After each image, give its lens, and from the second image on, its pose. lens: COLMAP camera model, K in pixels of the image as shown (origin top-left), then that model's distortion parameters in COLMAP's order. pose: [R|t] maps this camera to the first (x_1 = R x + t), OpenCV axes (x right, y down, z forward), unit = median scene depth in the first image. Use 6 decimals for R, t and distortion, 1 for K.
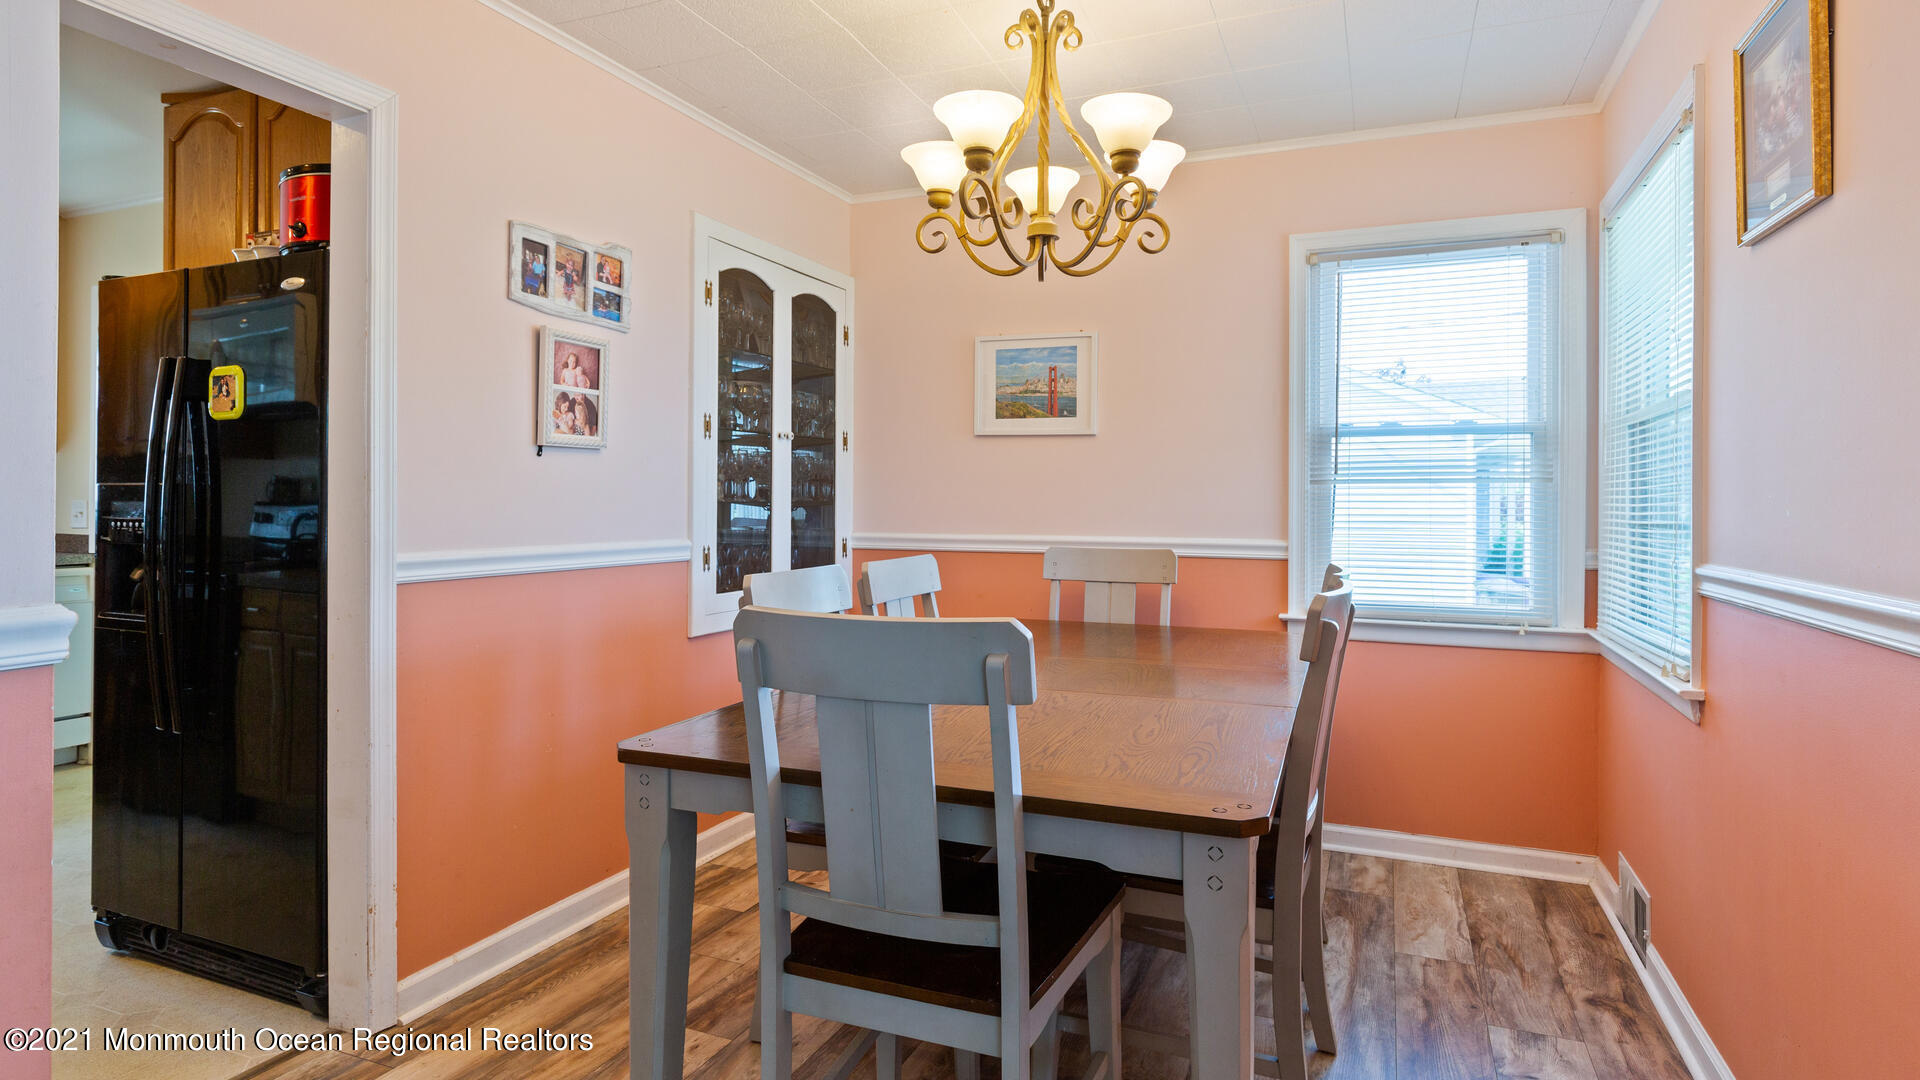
lens RADIAL K [[995.6, 0, 961.7], [0, 995.6, 506.5], [0, 0, 1]] dist [0.000880, -0.003063]
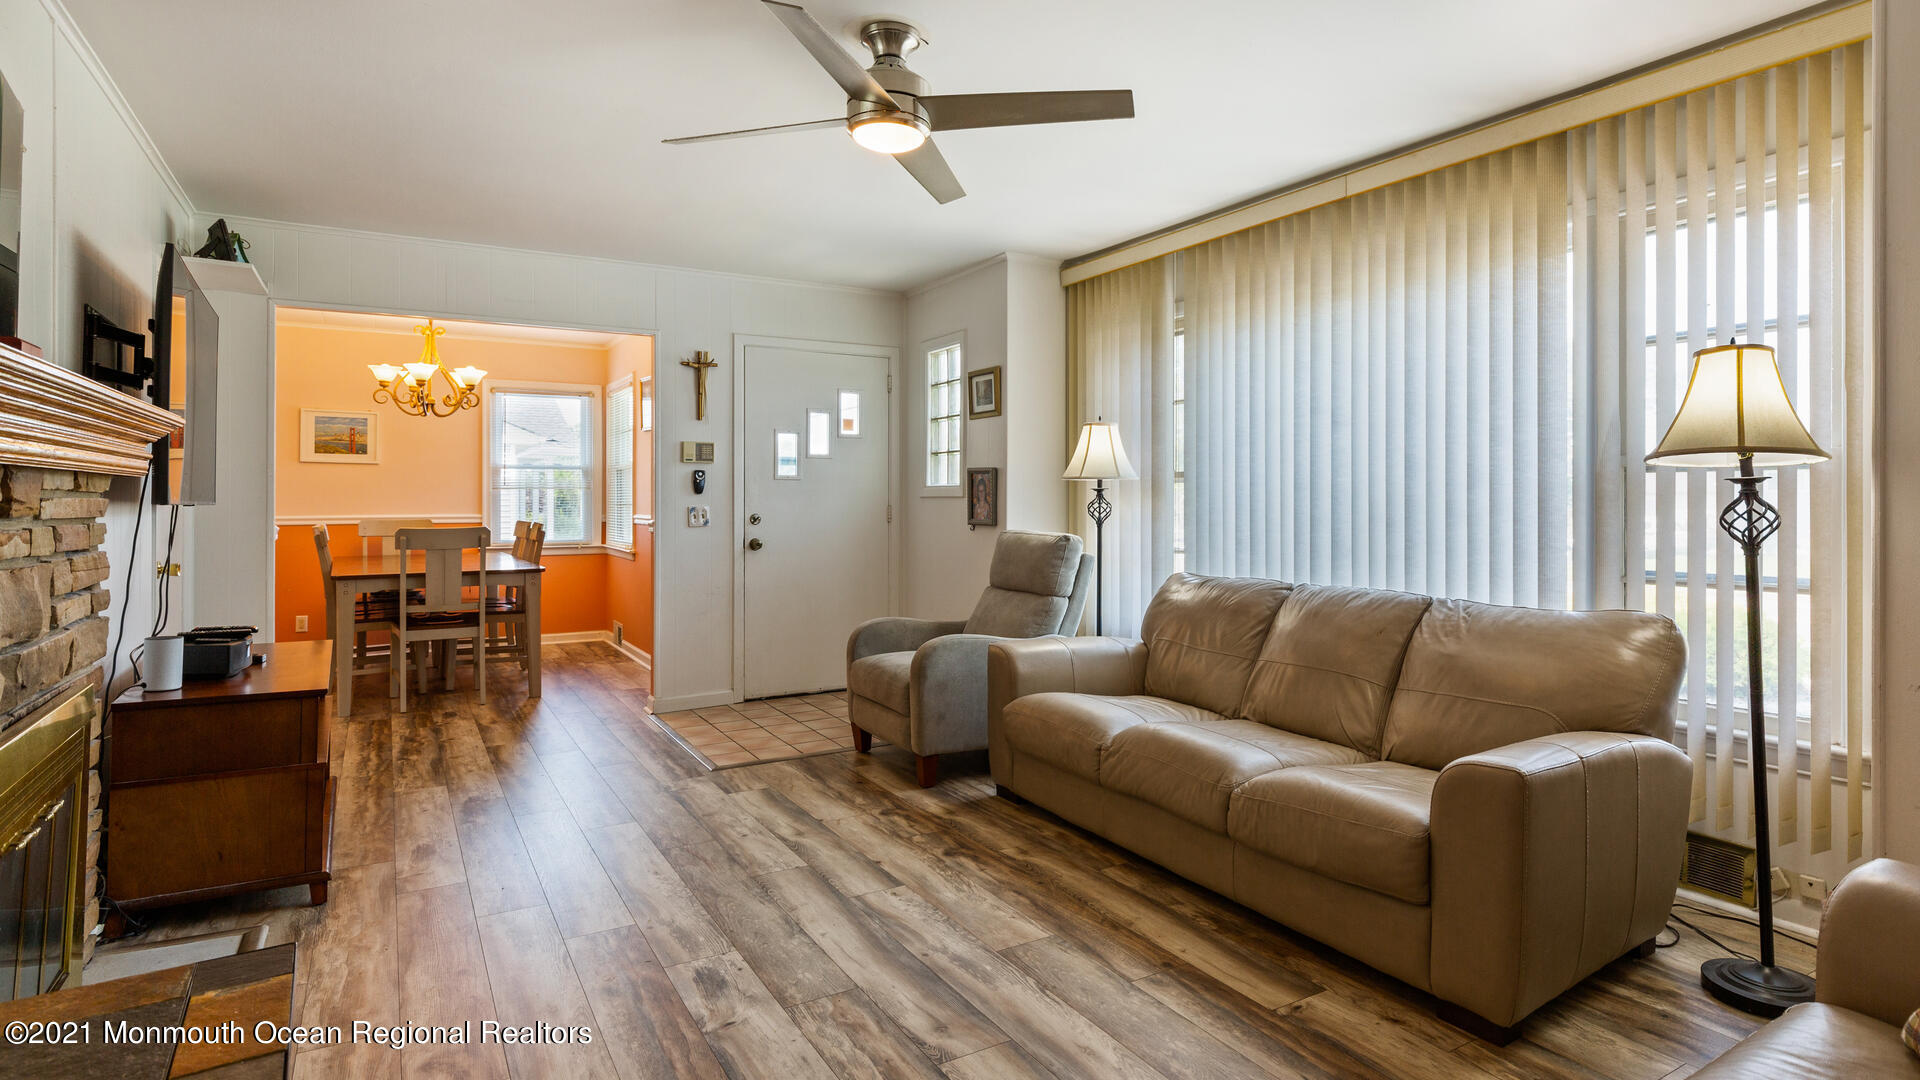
lens RADIAL K [[995.6, 0, 970.1], [0, 995.6, 490.3], [0, 0, 1]] dist [0.000880, -0.003063]
pose [[0.596374, -0.000383, 0.802707, -0.957326], [0.006009, 0.999974, -0.003987, -0.005736], [-0.802685, 0.007202, 0.596360, -1.429387]]
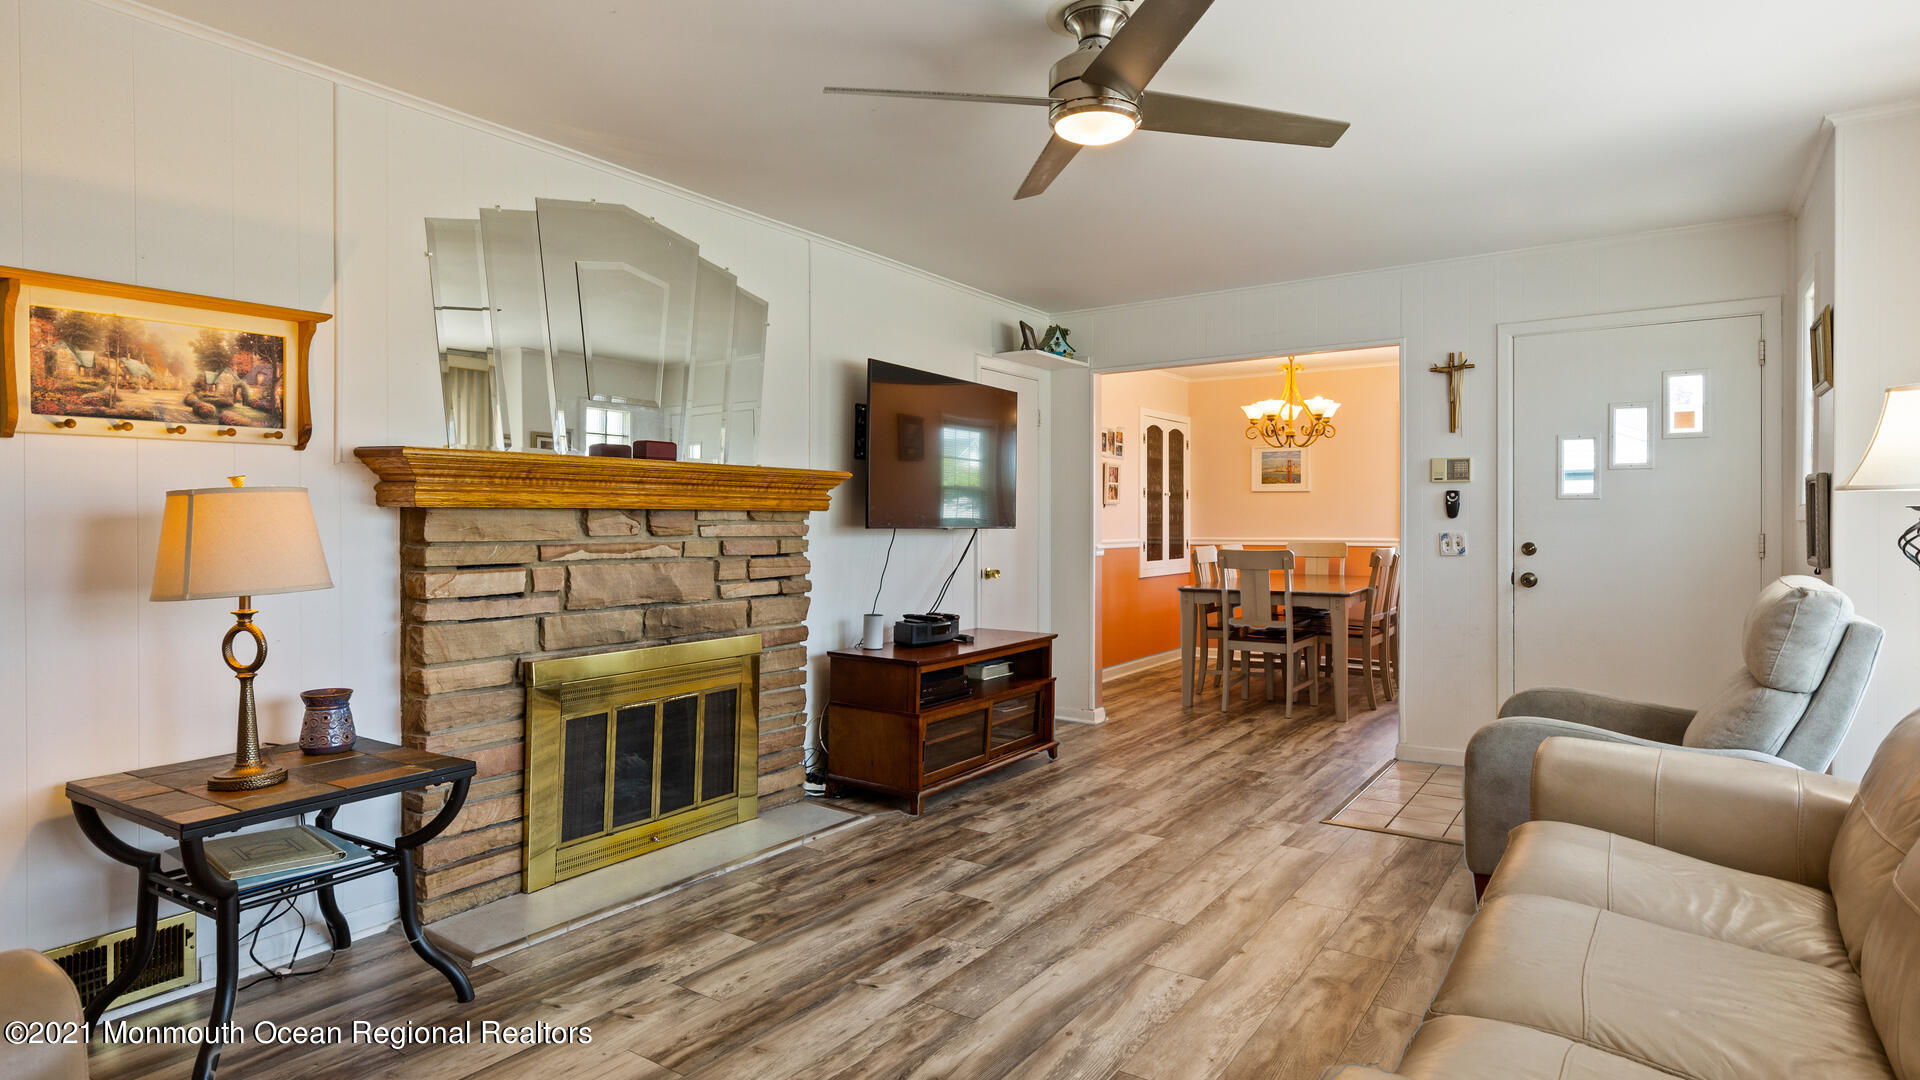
lens RADIAL K [[995.6, 0, 962.9], [0, 995.6, 542.7], [0, 0, 1]] dist [0.000880, -0.003063]
pose [[0.979473, -0.005029, -0.201513, -0.218275], [0.008857, 0.999797, 0.018099, -0.006030], [0.201381, -0.019513, 0.979319, -1.650736]]
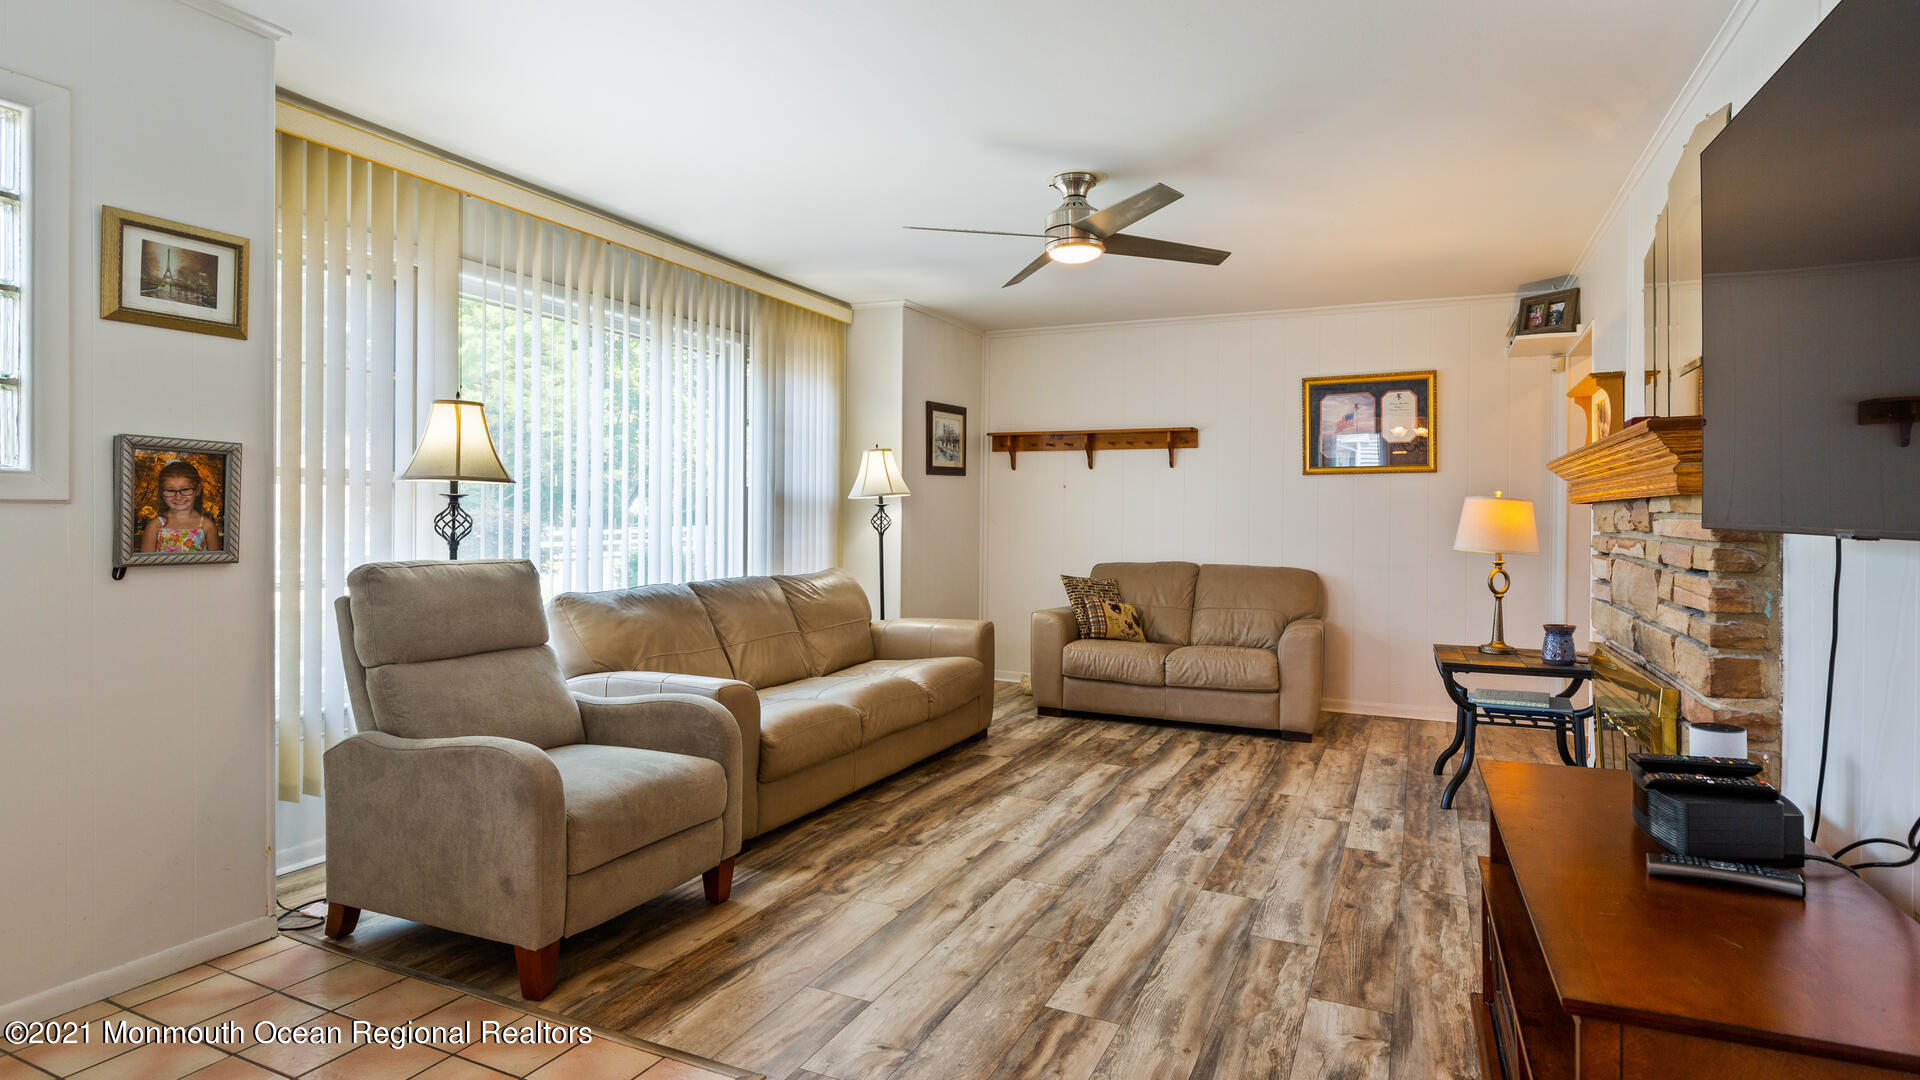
lens RADIAL K [[995.6, 0, 969.8], [0, 995.6, 525.1], [0, 0, 1]] dist [0.000880, -0.003063]
pose [[-0.999571, -0.015903, 0.024602, -0.176828], [-0.015637, 0.999818, 0.010967, -0.002033], [-0.024772, 0.010578, -0.999637, 0.424949]]
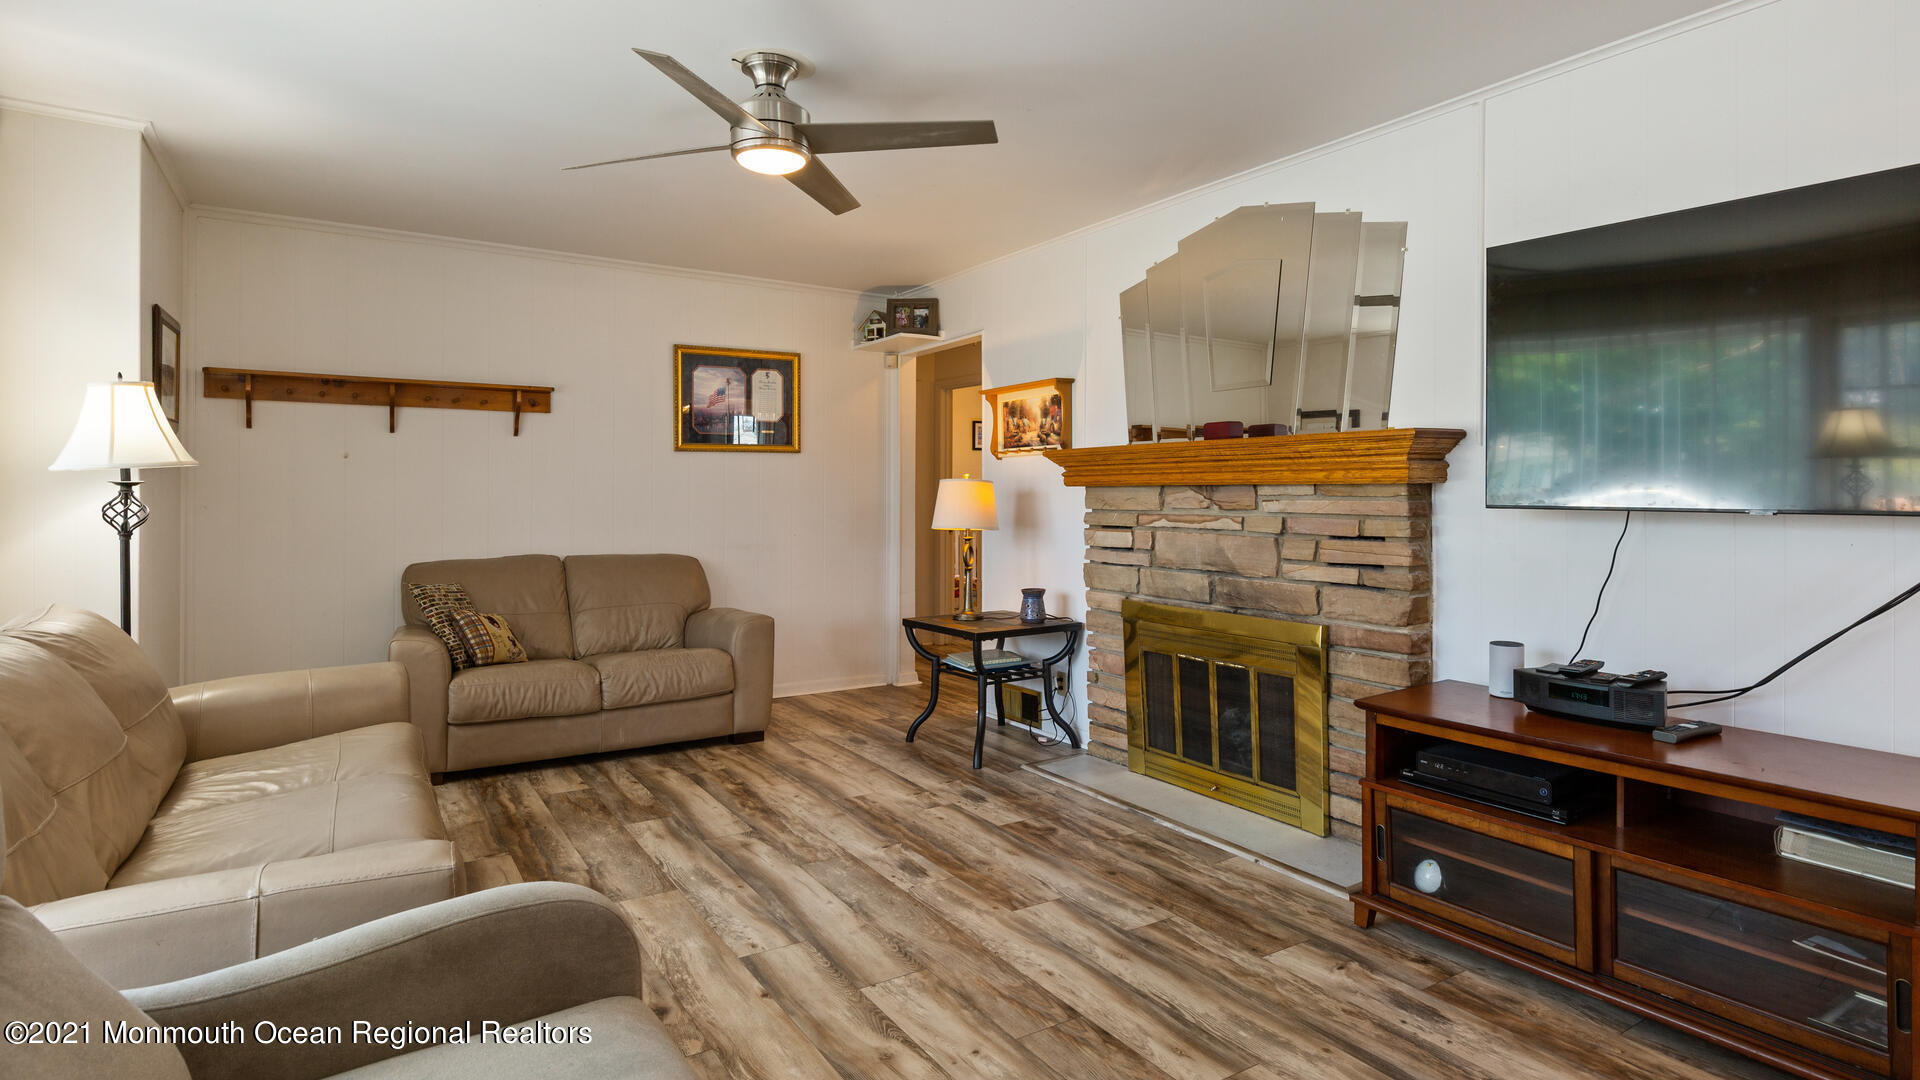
lens RADIAL K [[995.6, 0, 993.3], [0, 995.6, 506.5], [0, 0, 1]] dist [0.000880, -0.003063]
pose [[-0.544567, 0.000529, -0.838717, 0.412666], [-0.007326, 0.999959, 0.005388, -0.004408], [0.838685, 0.009078, -0.544541, -0.124569]]
